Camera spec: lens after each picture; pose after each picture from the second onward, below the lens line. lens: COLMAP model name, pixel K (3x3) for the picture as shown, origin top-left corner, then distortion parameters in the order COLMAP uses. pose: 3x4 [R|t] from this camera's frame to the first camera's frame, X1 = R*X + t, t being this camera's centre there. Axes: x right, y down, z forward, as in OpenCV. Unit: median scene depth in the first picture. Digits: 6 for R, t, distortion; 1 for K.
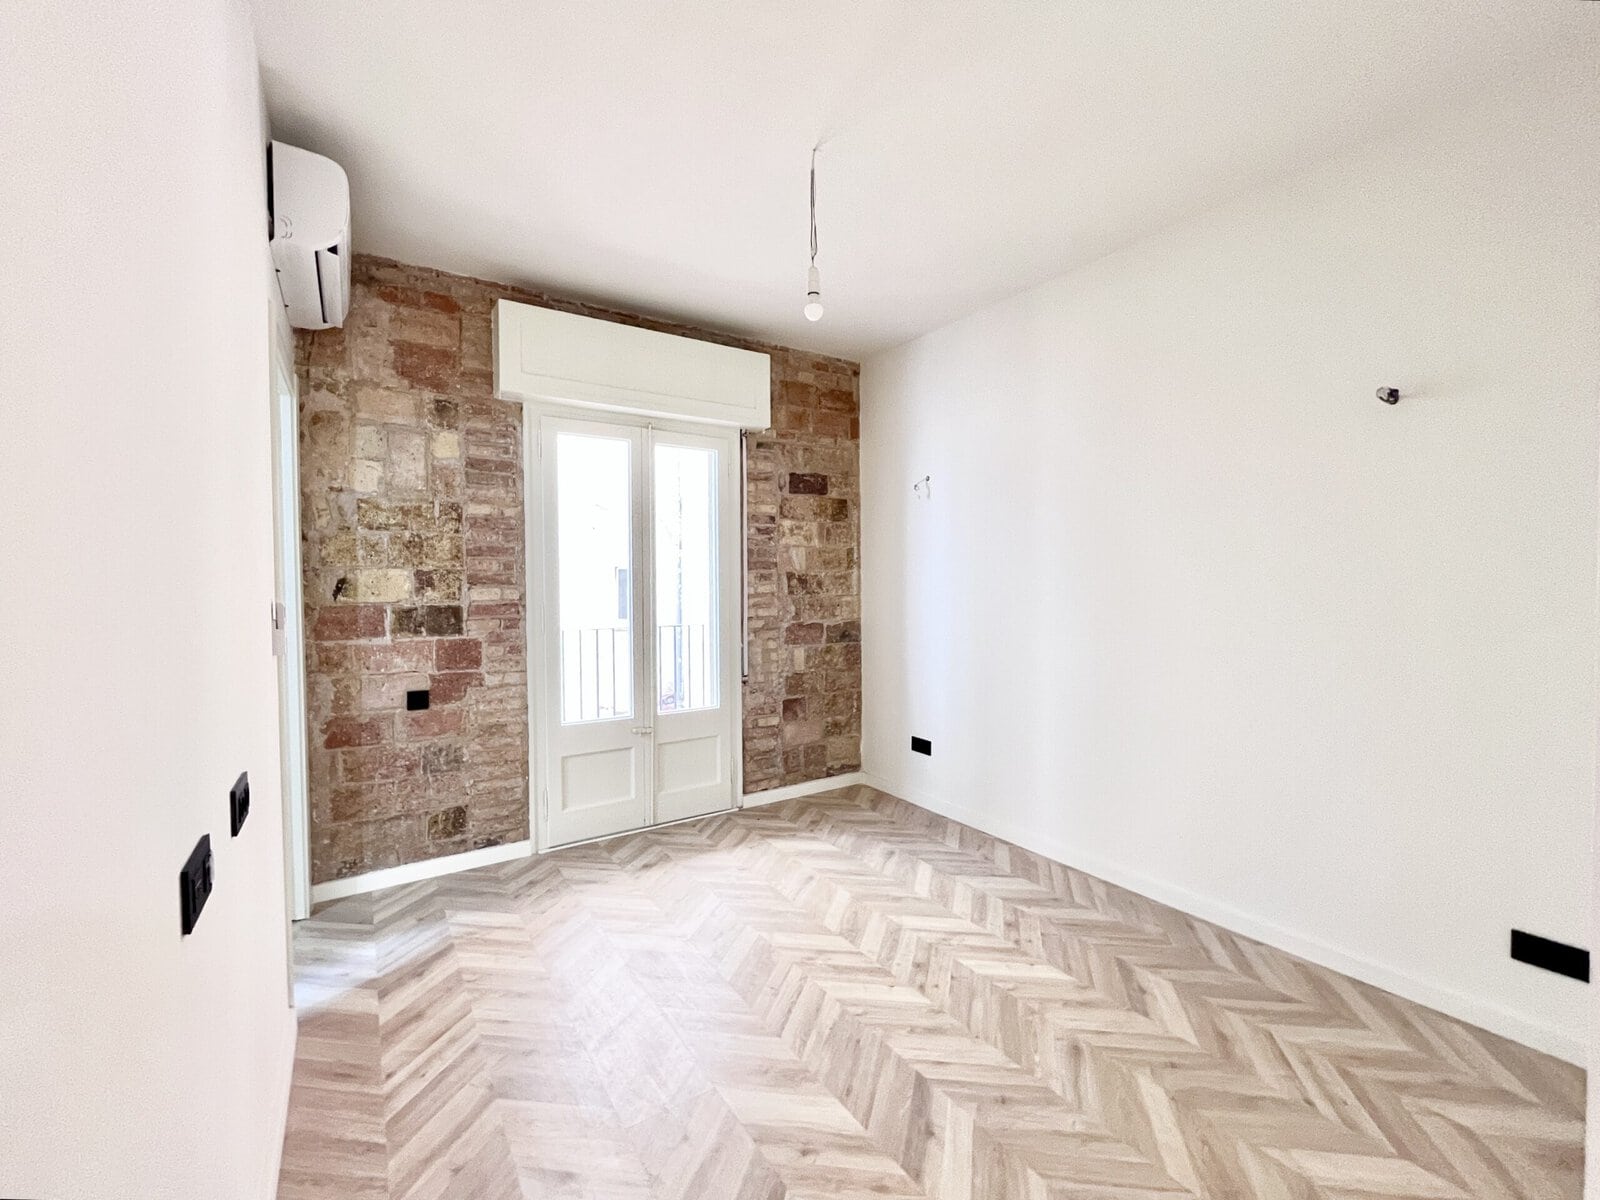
lens RADIAL K [[660.8, 0, 788.3], [0, 660.8, 600.5], [0, 0, 1]] dist [-0.002187, 0.000084]
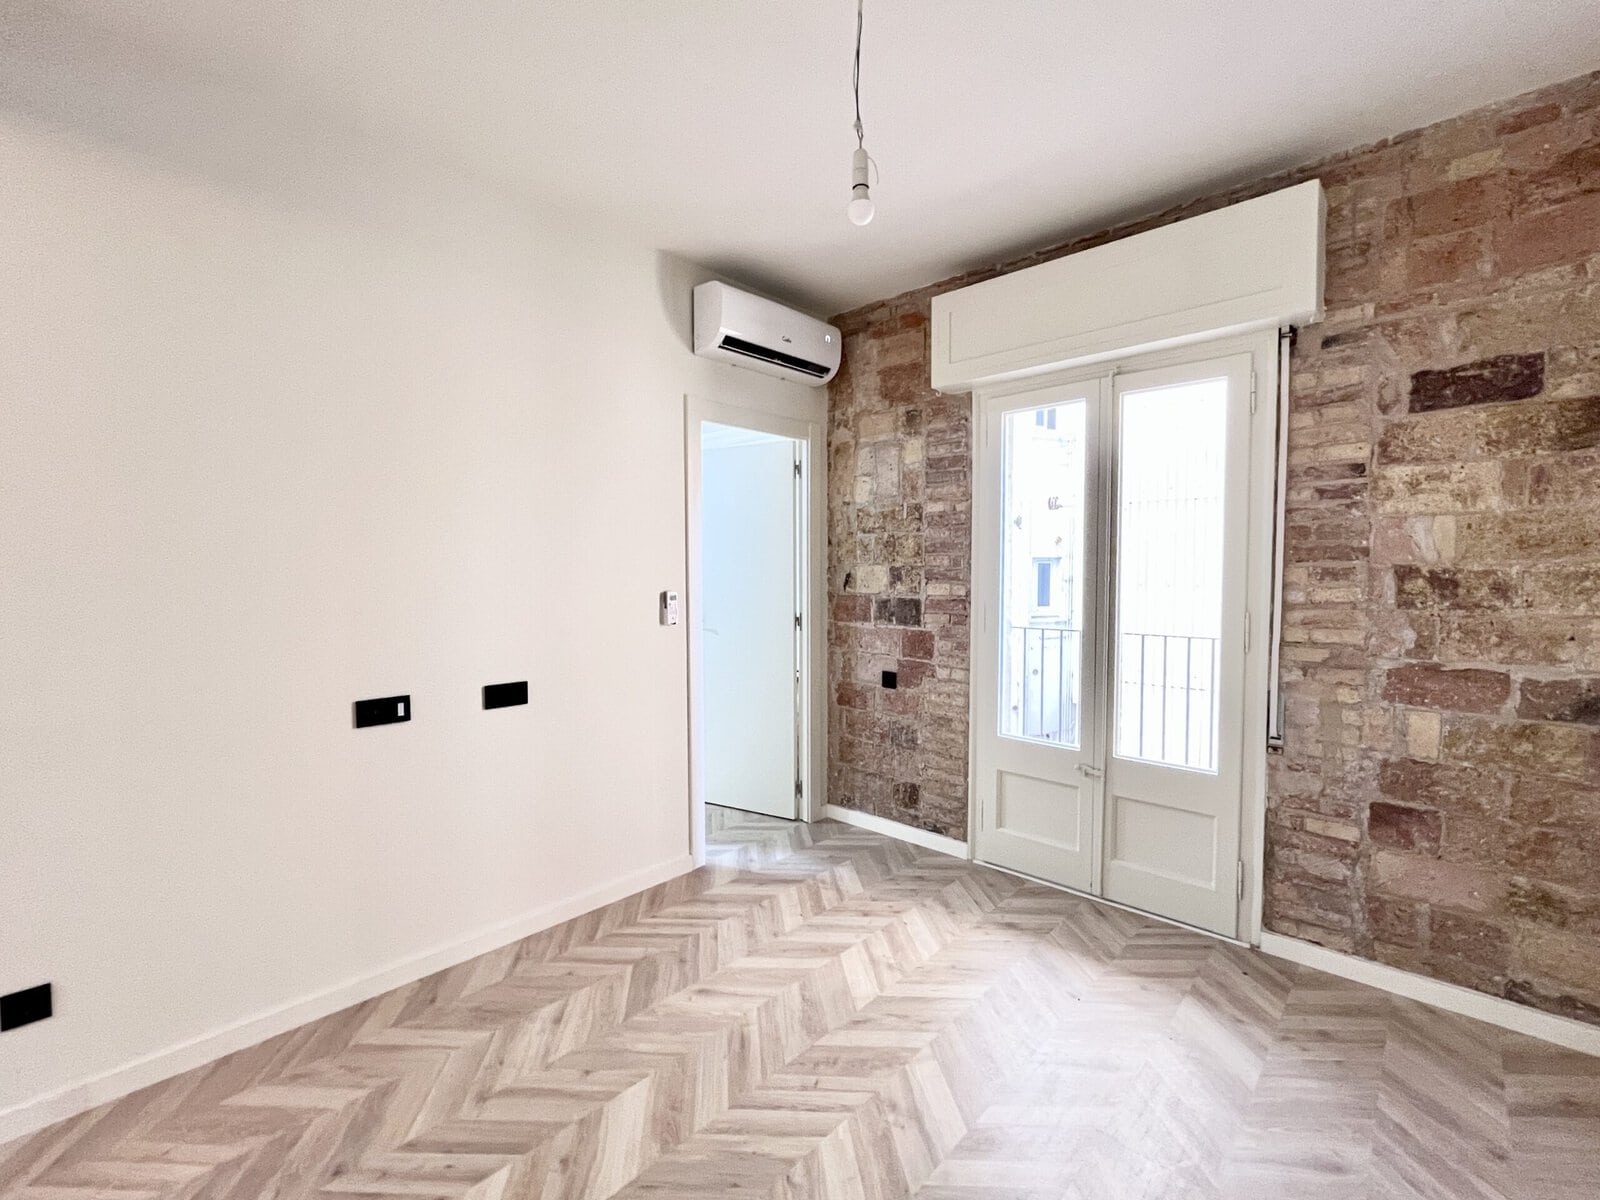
lens RADIAL K [[690.0, 0, 800.0], [0, 690.0, 600.0], [0, 0, 1]] dist [-0.002015, -0.000155]
pose [[0.258731, 0.048518, -0.964730, 0.524020], [-0.027597, 0.998701, 0.042825, -0.032956], [0.965555, 0.015544, 0.259734, 0.512457]]
